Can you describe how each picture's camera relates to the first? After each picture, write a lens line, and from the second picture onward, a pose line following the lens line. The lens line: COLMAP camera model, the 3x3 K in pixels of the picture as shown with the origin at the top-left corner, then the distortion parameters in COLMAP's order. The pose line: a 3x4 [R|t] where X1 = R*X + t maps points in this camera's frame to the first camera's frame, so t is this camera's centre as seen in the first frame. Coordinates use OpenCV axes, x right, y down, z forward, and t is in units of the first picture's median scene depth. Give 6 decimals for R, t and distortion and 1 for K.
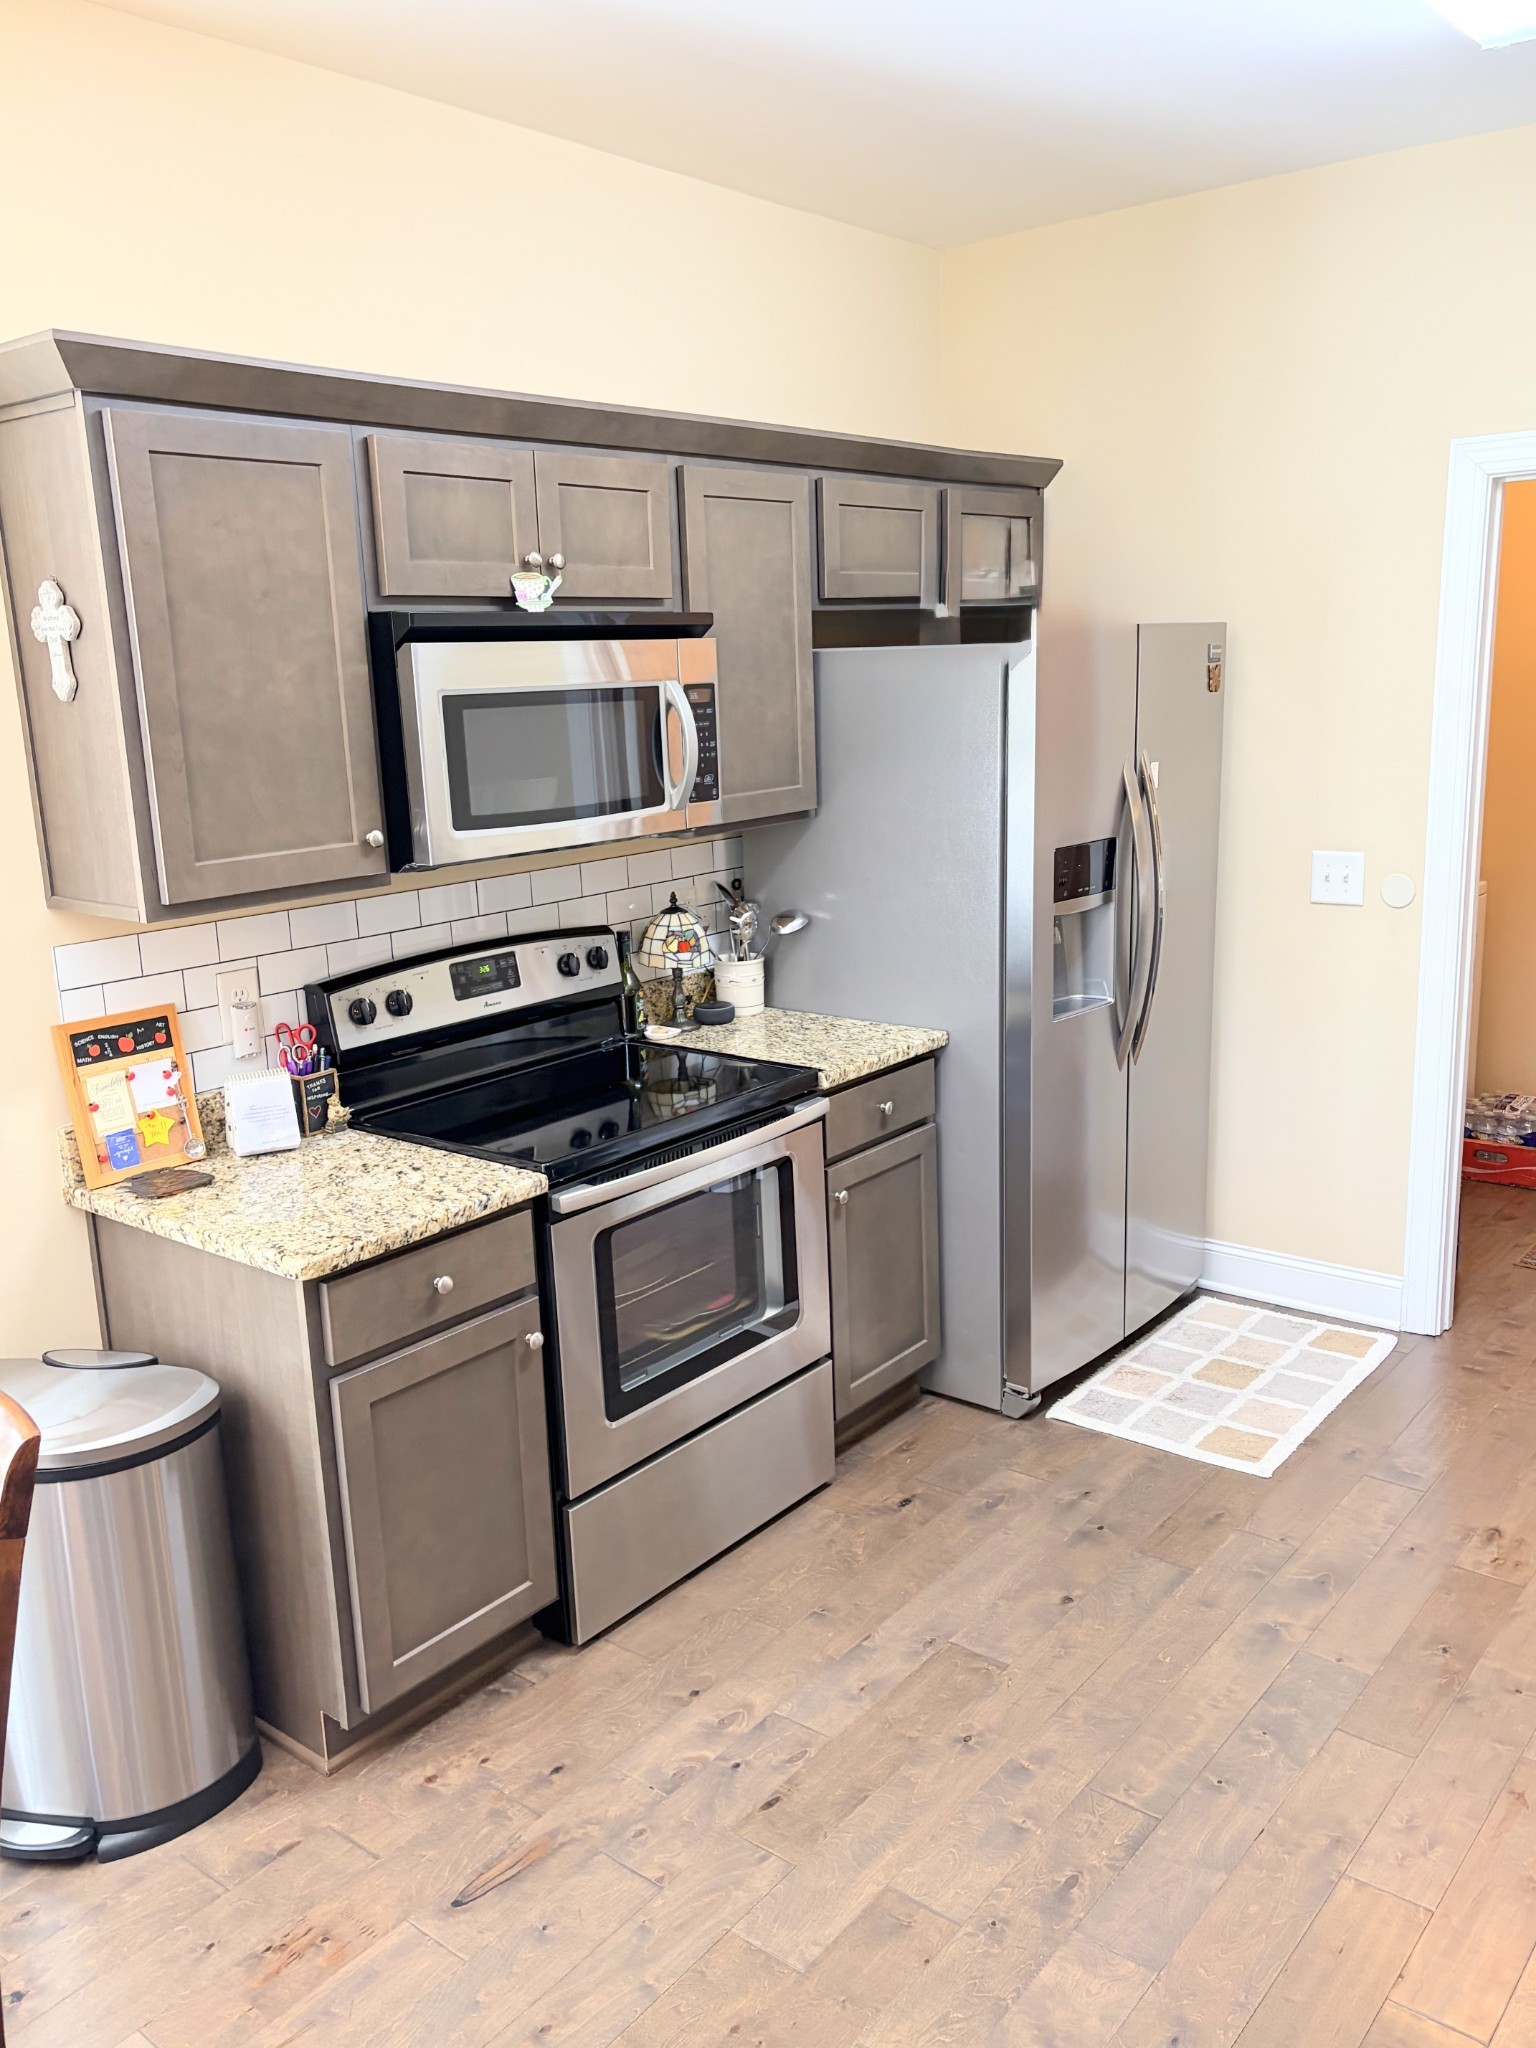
lens RADIAL K [[1643.7, 0, 773.1], [0, 1643.7, 1034.9], [0, 0, 1]] dist [0.032614, -0.017676]
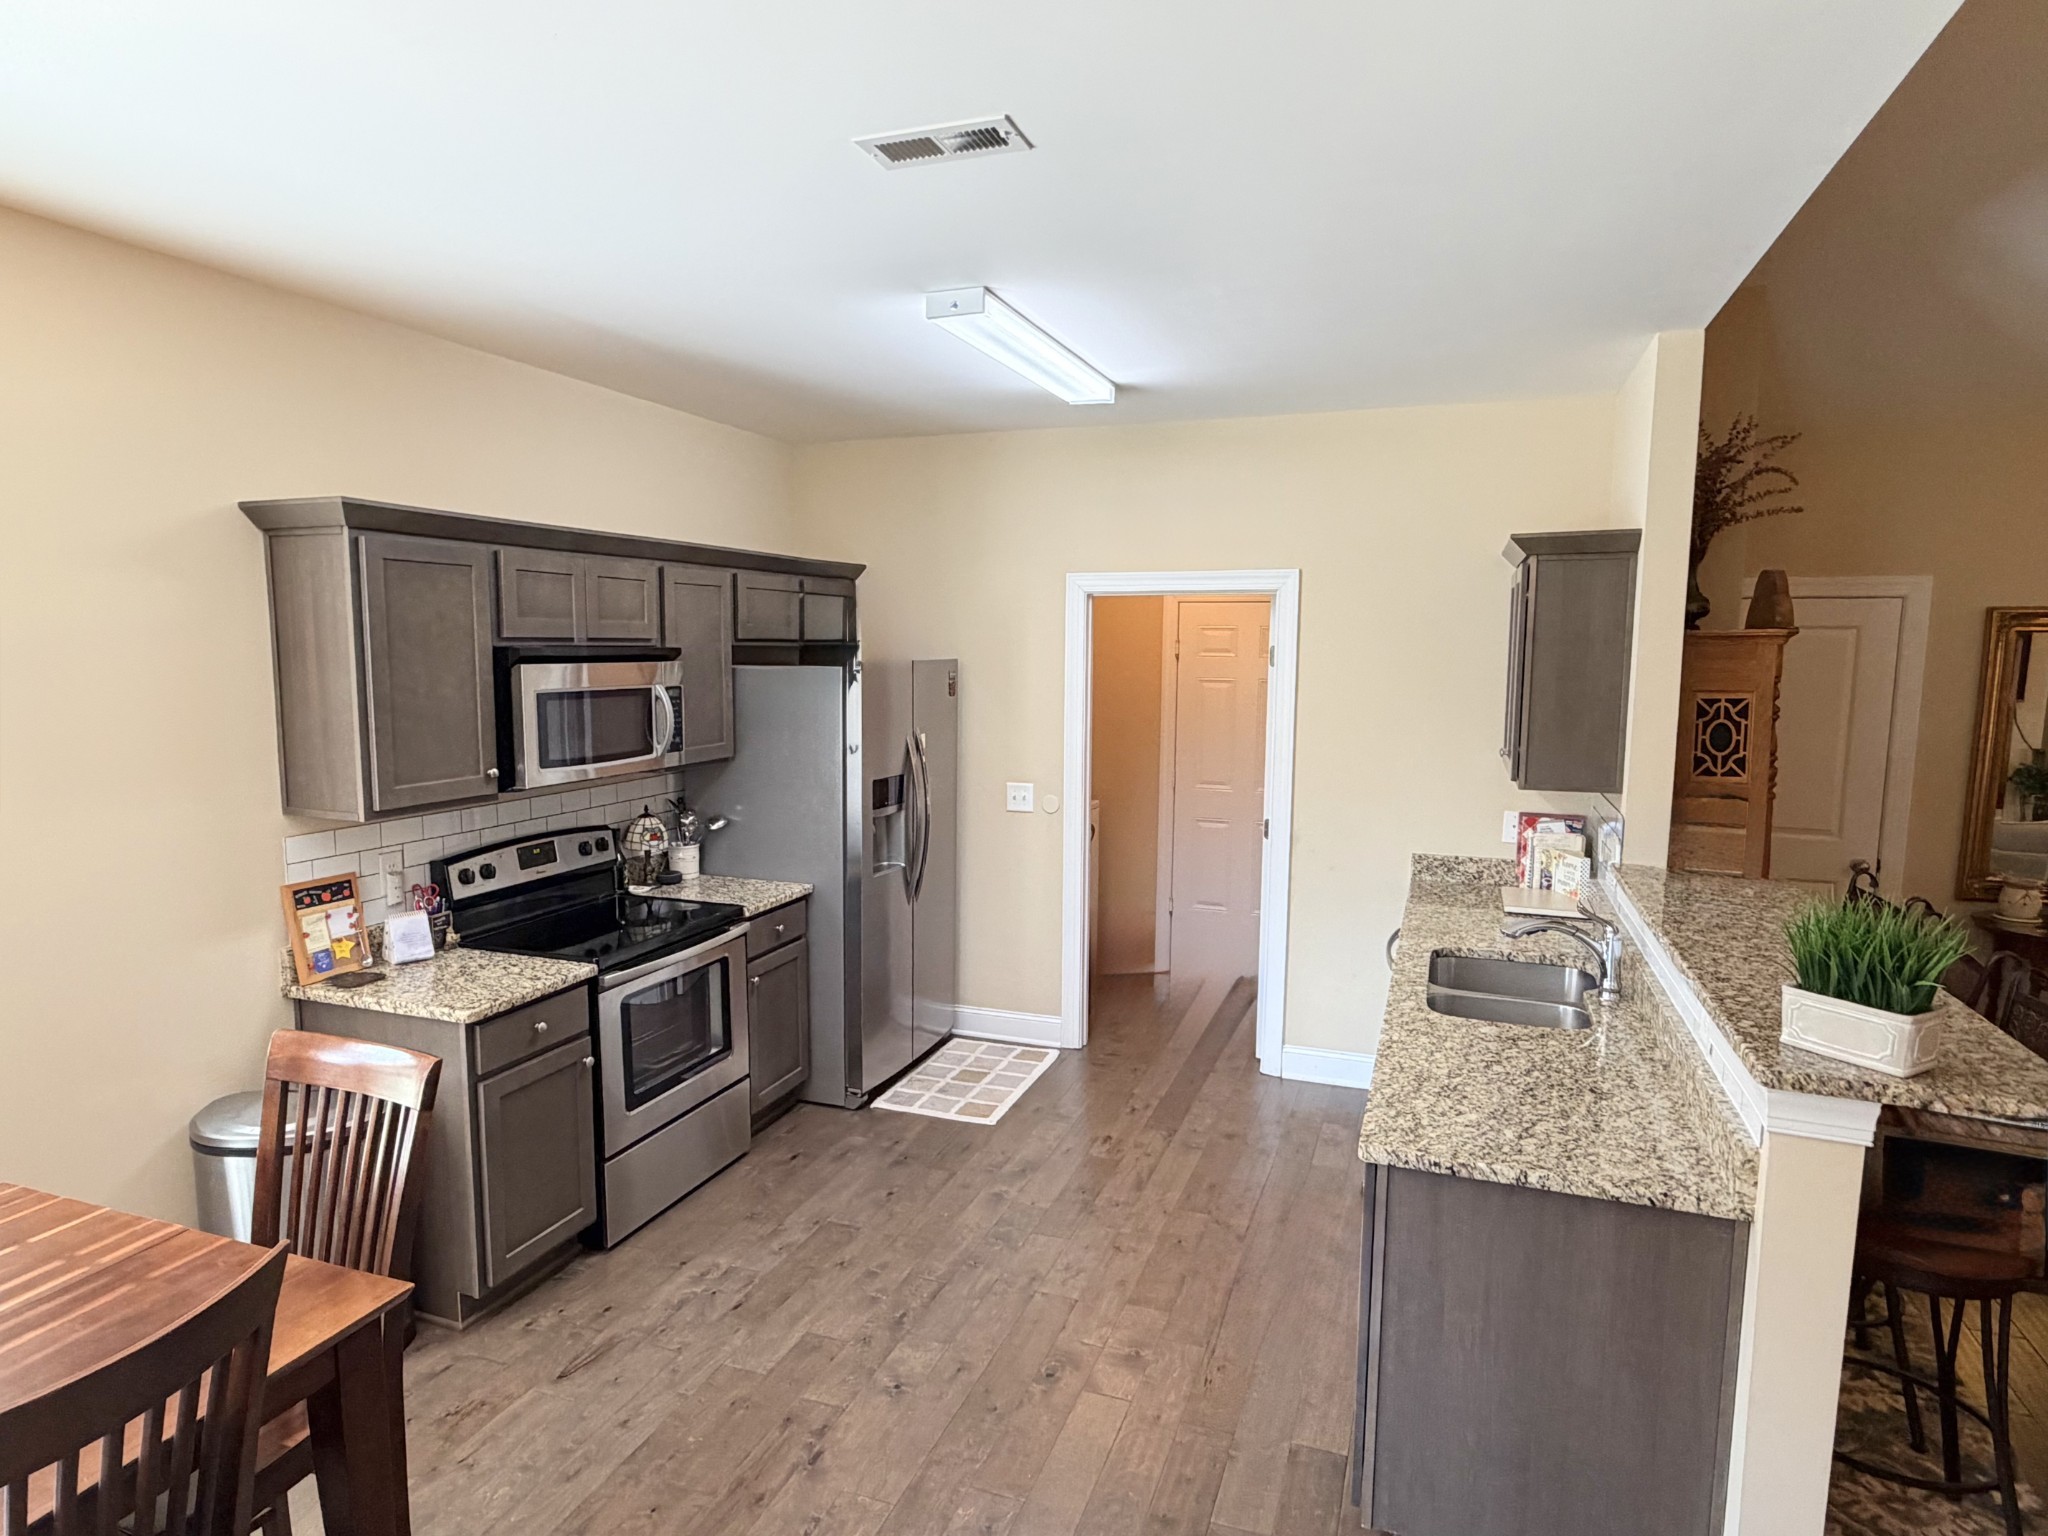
lens RADIAL K [[1168.9, 0, 1021.9], [0, 1168.9, 771.3], [0, 0, 1]] dist [0.005568, 0.001737]
pose [[0.946938, 0.006283, 0.321354, -0.106207], [0.032751, 0.992719, -0.115916, 0.038274], [-0.319743, 0.120290, 0.939838, -0.322972]]
